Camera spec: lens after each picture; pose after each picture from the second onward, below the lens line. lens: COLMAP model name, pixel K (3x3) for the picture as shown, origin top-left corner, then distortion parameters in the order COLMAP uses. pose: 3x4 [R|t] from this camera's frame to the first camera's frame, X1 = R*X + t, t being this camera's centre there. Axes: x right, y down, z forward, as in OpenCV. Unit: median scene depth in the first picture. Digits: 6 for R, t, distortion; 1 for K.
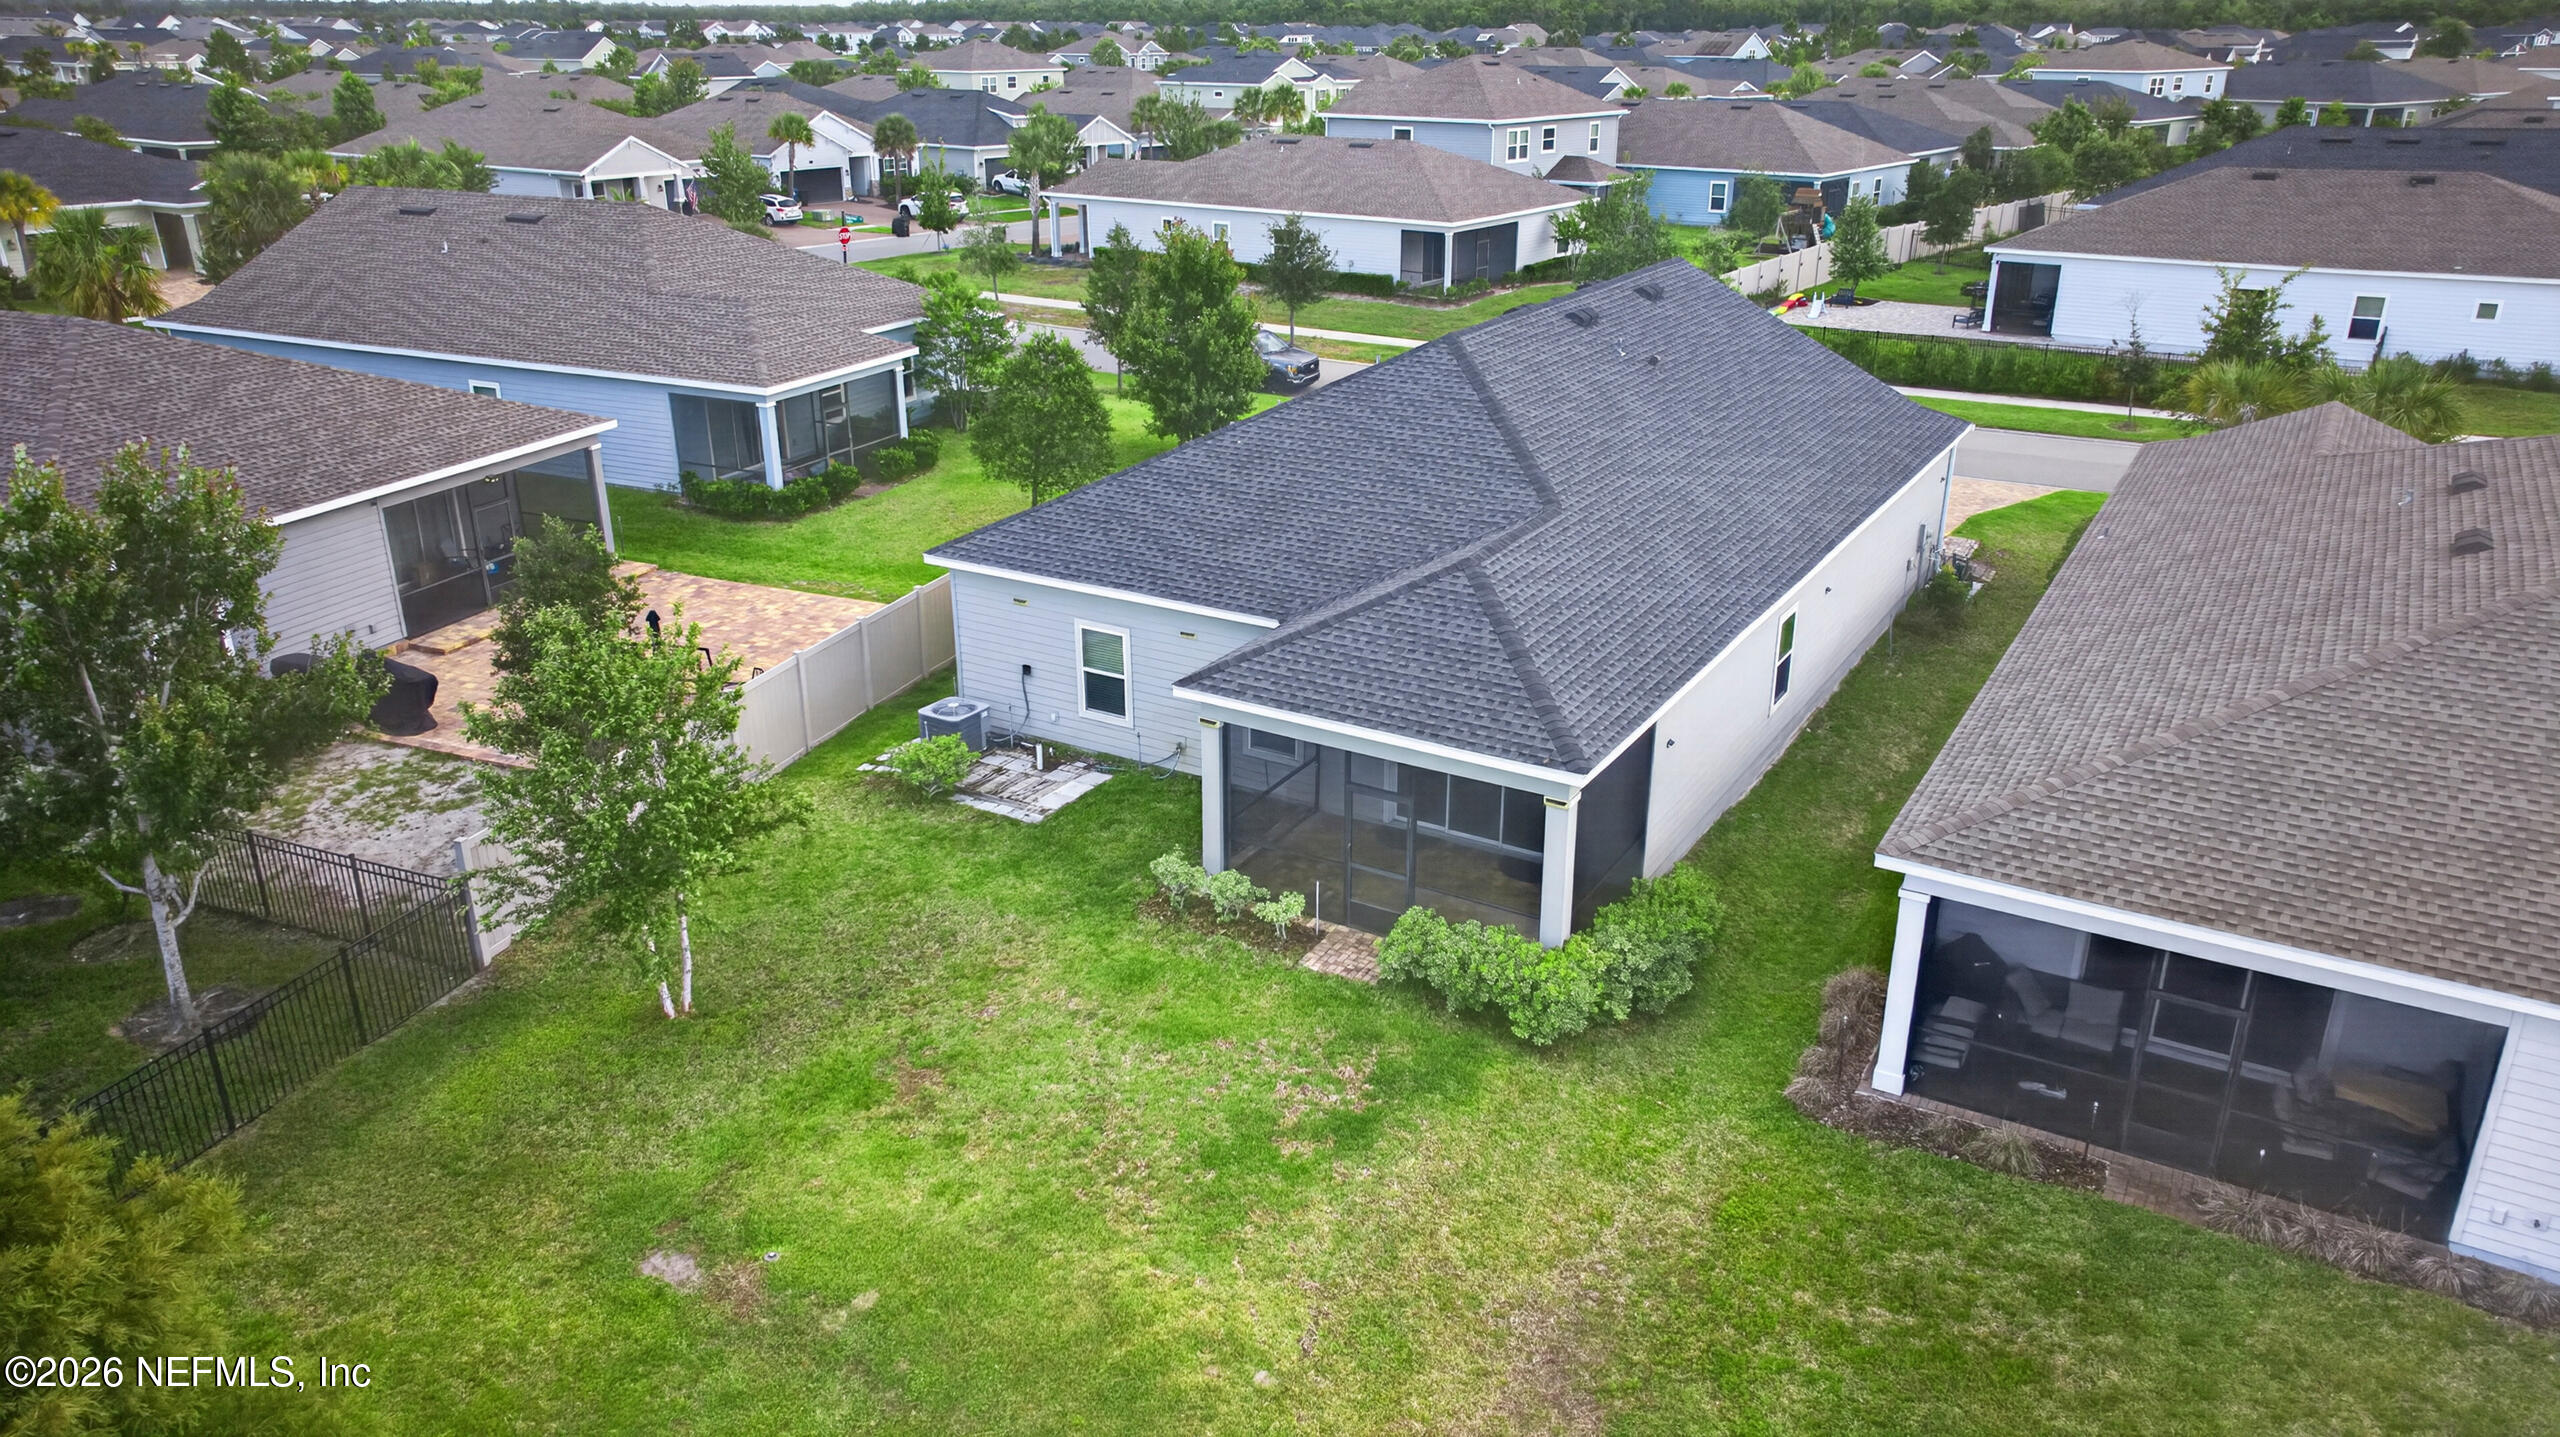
lens RADIAL K [[1745.4, 0, 1284.7], [0, 1745.4, 728.4], [0, 0, 1]] dist [0.017264, 0.019056]
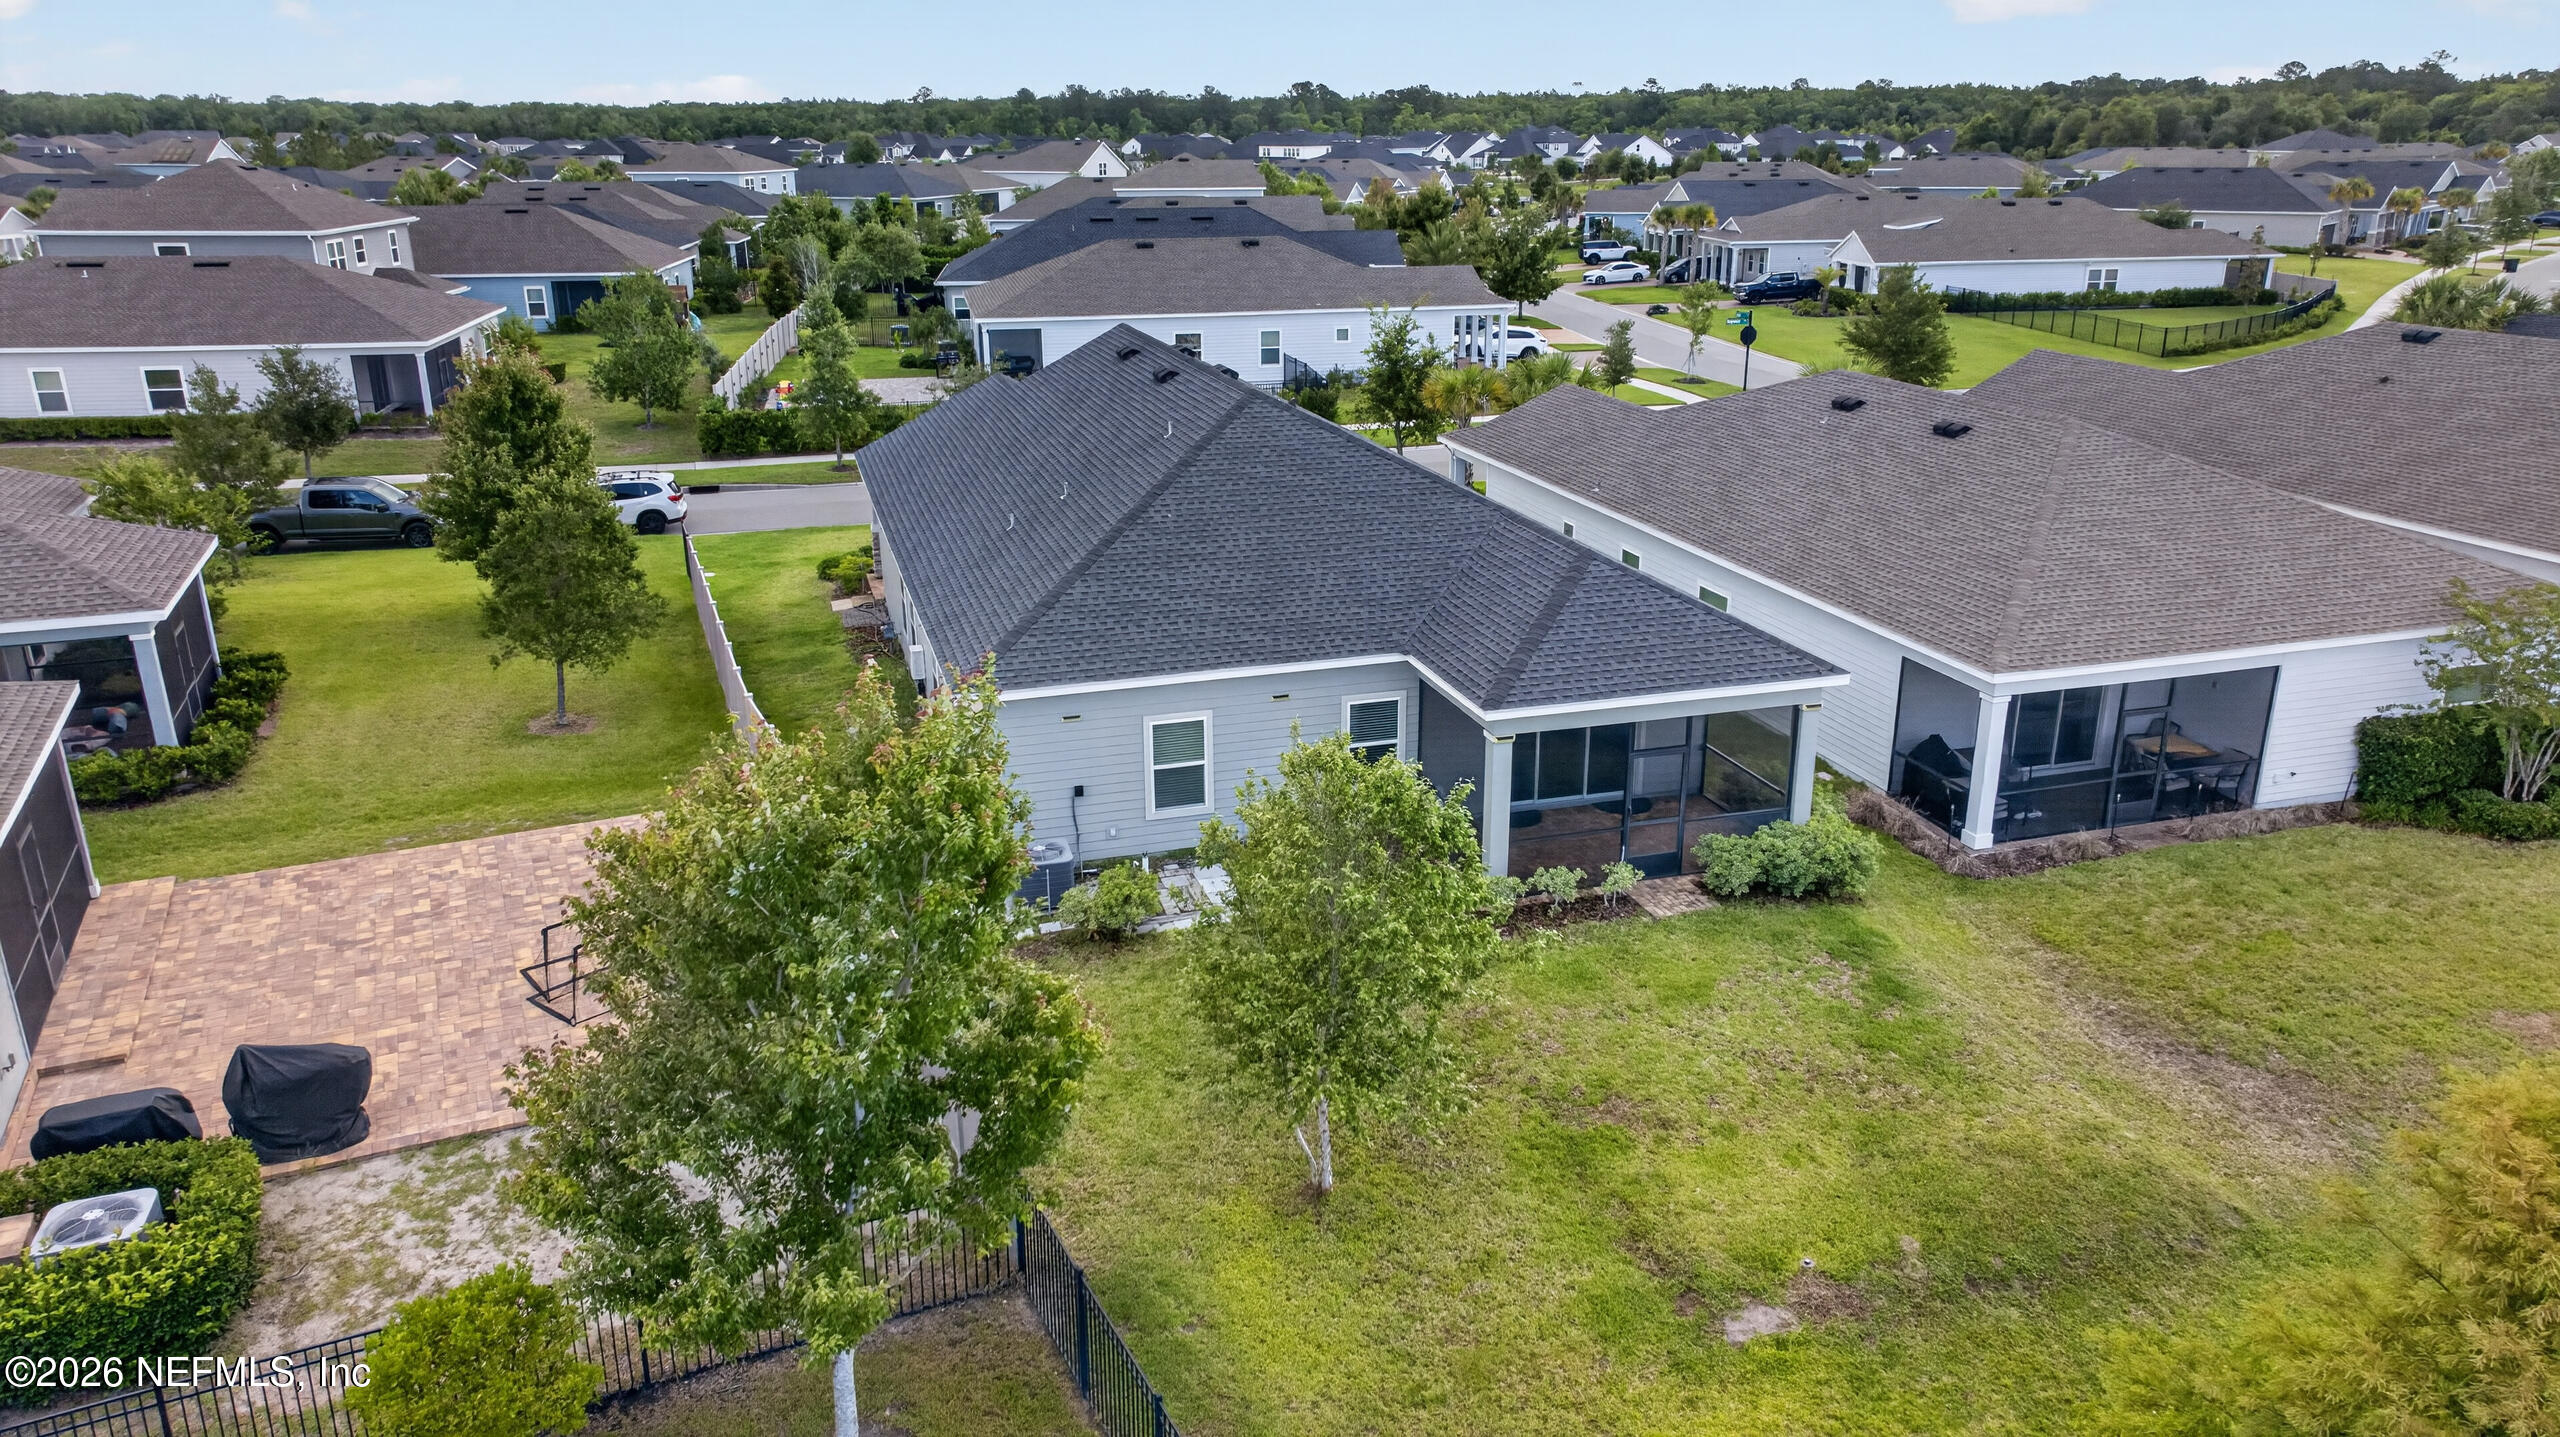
lens RADIAL K [[1745.4, 0, 1279.8], [0, 1745.4, 710.1], [0, 0, 1]] dist [0.017264, 0.019056]
pose [[0.680886, -0.237675, 0.692752, -0.691187], [0.281773, 0.958084, 0.051760, -0.090480], [-0.676016, 0.159956, 0.719316, 0.254968]]
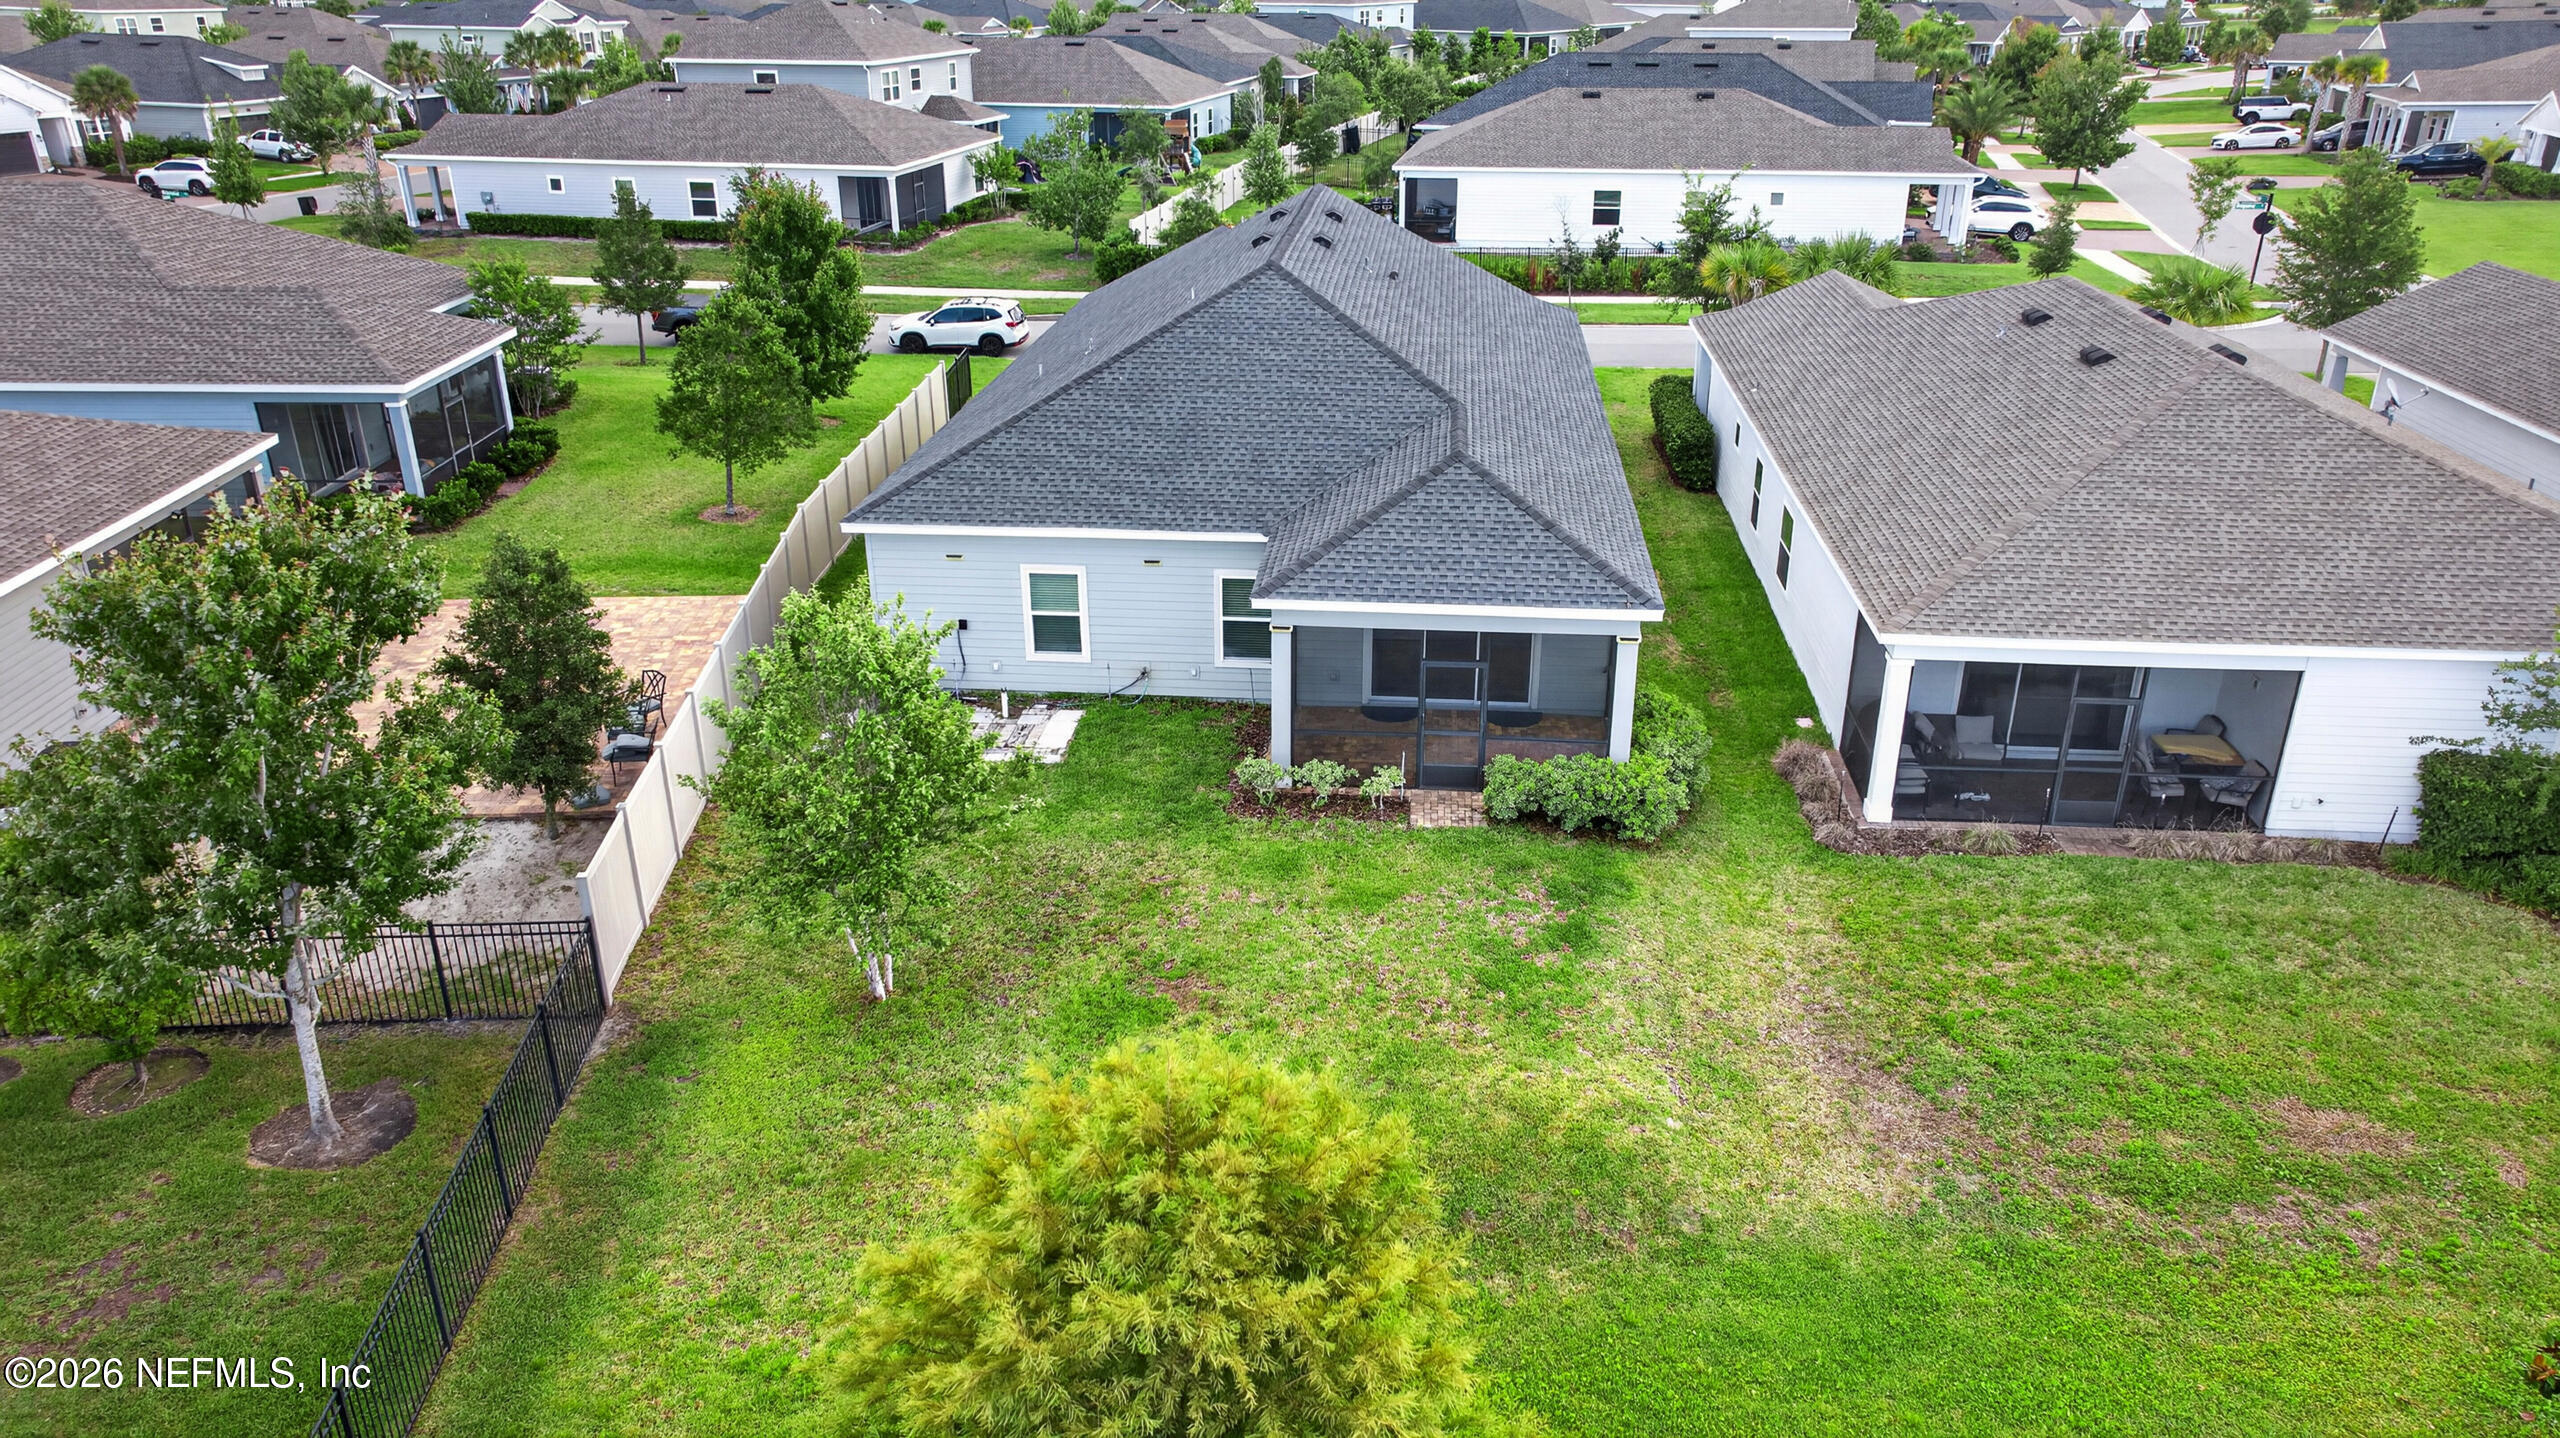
lens RADIAL K [[1745.4, 0, 1285.4], [0, 1745.4, 720.8], [0, 0, 1]] dist [0.017264, 0.019056]
pose [[0.904169, -0.174655, 0.389838, -0.375744], [0.163663, 0.984596, 0.061527, -0.010094], [-0.394579, 0.008171, 0.918826, 0.000634]]
